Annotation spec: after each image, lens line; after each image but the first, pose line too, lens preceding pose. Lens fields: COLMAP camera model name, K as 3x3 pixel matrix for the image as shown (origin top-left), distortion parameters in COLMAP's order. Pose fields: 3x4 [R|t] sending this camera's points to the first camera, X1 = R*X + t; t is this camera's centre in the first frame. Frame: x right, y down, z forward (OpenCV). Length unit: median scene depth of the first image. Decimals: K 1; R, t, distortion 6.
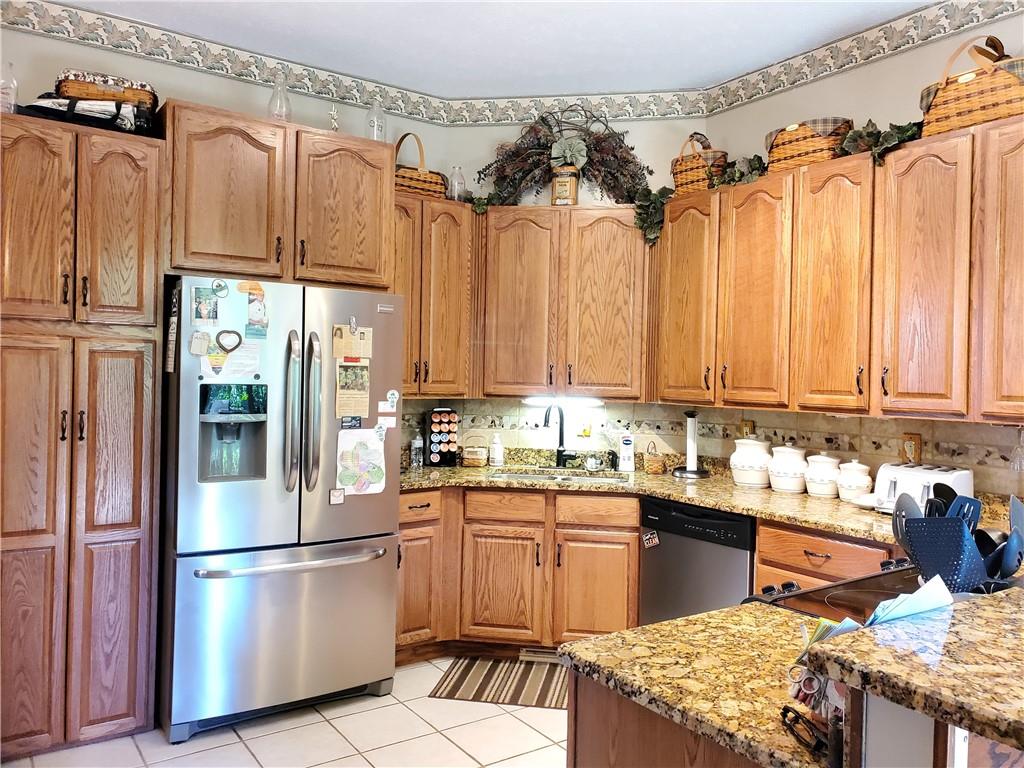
lens RADIAL K [[784.3, 0, 514.5], [0, 784.3, 373.7], [0, 0, 1]] dist [0.082432, -0.149394]
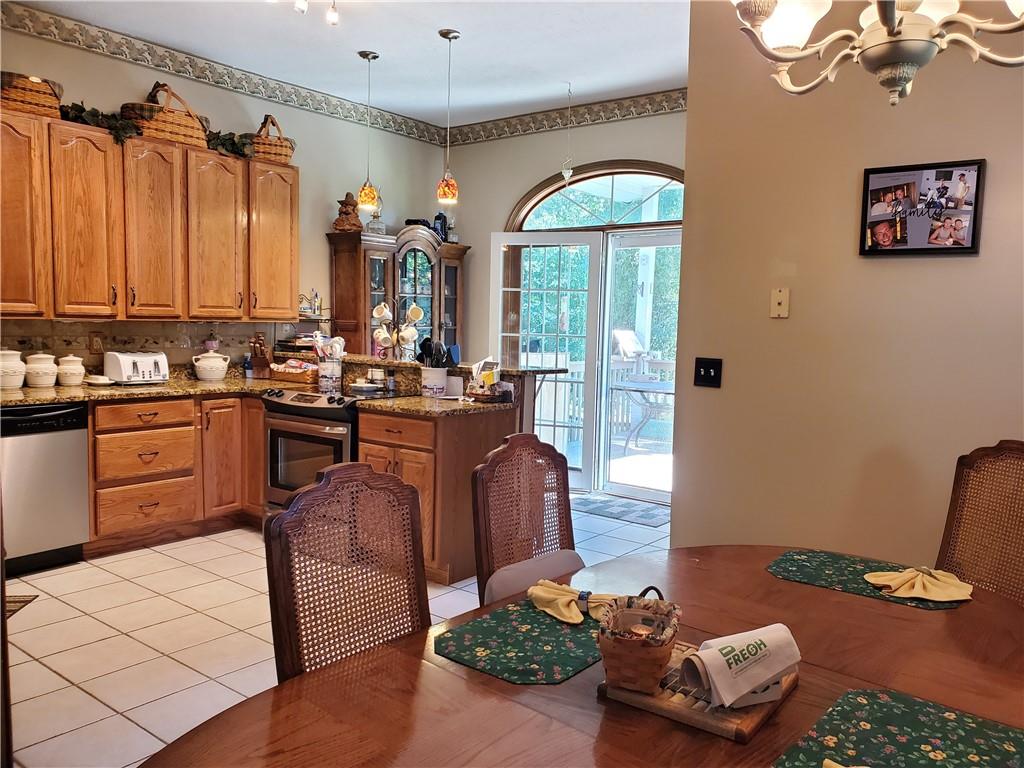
lens RADIAL K [[795.2, 0, 541.1], [0, 795.2, 398.8], [0, 0, 1]] dist [0.000852, -0.004444]
pose [[-0.313904, -0.123025, 0.941451, -1.011167], [-0.032347, 0.992380, 0.118894, -0.001200], [-0.948903, 0.006868, -0.315492, 0.623504]]
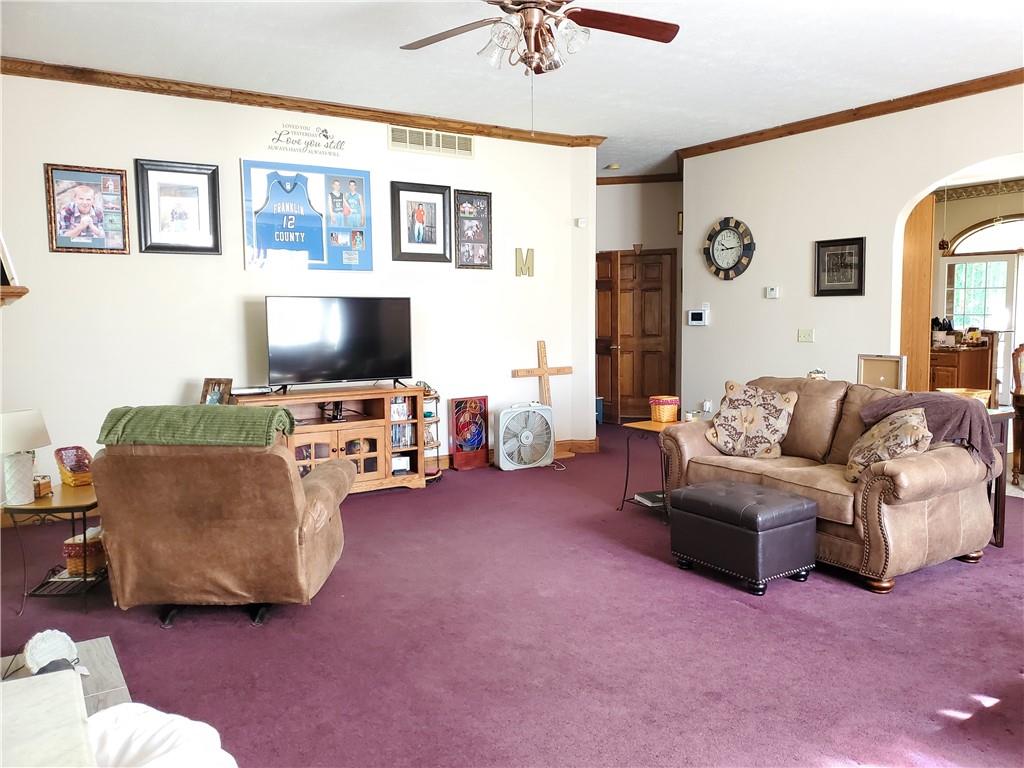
lens RADIAL K [[797.3, 0, 520.6], [0, 797.3, 382.1], [0, 0, 1]] dist [0.021414, -0.030260]
pose [[0.031723, -0.109186, 0.993515, -2.413982], [0.015042, 0.993955, 0.108754, -0.035343], [-0.999384, 0.011494, 0.033173, 1.661251]]
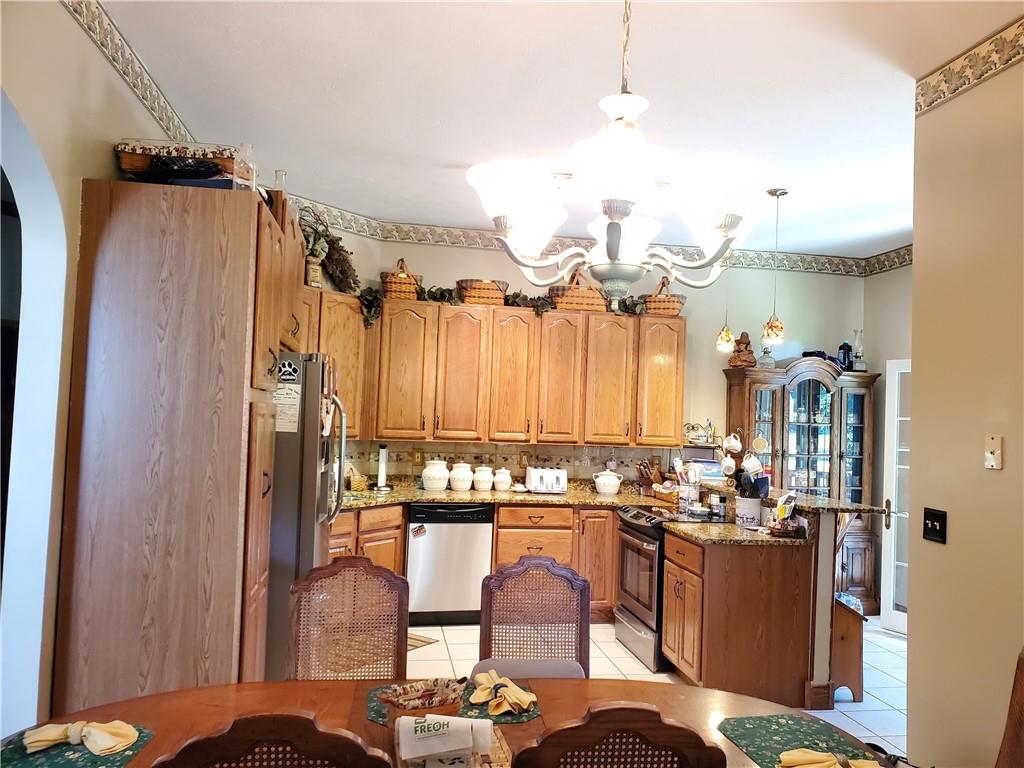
lens RADIAL K [[791.3, 0, 519.1], [0, 791.3, 377.1], [0, 0, 1]] dist [0.156573, -0.484061]
pose [[0.420152, 0.033940, 0.906819, -1.149435], [-0.027183, 0.999323, -0.024807, -0.053349], [-0.907046, -0.014227, 0.420790, 0.178297]]
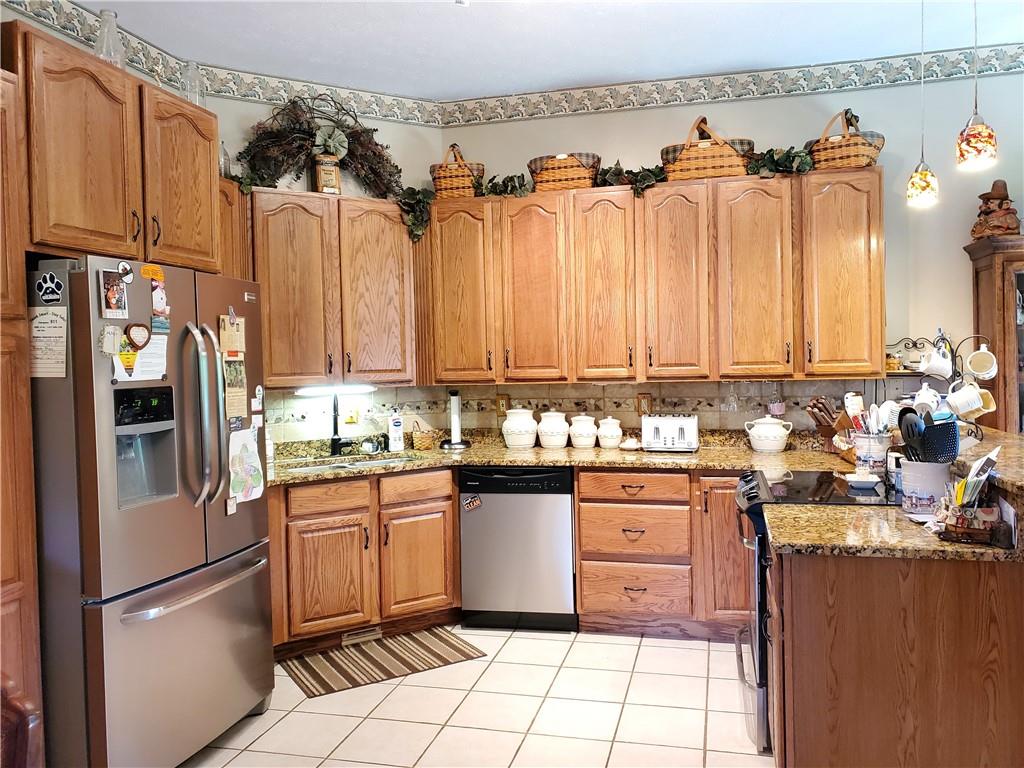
lens RADIAL K [[804.5, 0, 513.4], [0, 804.5, 373.5], [0, 0, 1]] dist [0.007400, -0.005640]
pose [[0.753758, -0.050651, 0.655198, -0.527267], [0.038198, 0.998716, 0.033263, -0.013065], [-0.656041, -0.000045, 0.754725, 0.085965]]
